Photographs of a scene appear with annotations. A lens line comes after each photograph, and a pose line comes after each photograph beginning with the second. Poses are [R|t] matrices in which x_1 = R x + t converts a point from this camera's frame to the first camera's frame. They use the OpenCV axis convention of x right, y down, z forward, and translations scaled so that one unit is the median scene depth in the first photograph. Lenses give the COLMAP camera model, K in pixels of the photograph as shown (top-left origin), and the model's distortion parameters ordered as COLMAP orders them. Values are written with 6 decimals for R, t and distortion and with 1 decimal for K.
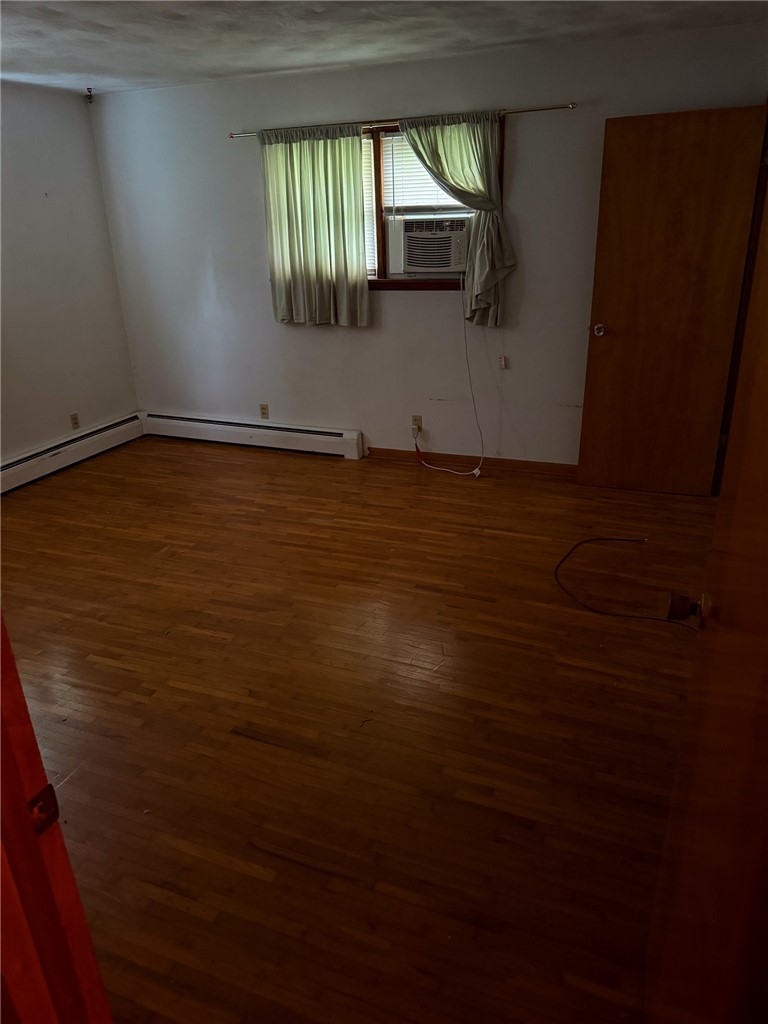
lens RADIAL K [[724.9, 0, 384.8], [0, 724.9, 512.0], [0, 0, 1]] dist [0.003010, -0.008416]
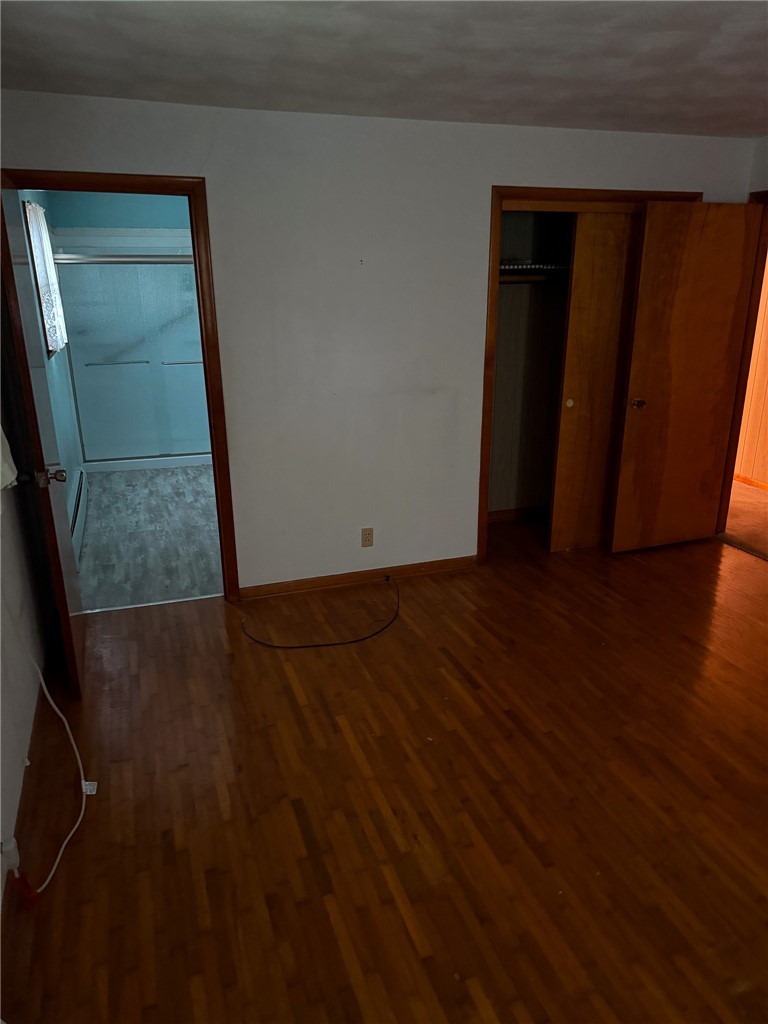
lens RADIAL K [[724.9, 0, 384.8], [0, 724.9, 511.8], [0, 0, 1]] dist [0.003010, -0.008416]
pose [[-0.660314, -0.230504, 0.714740, -0.404989], [0.301396, 0.790383, 0.533344, -0.502775], [-0.687856, 0.567594, -0.452428, 1.166090]]
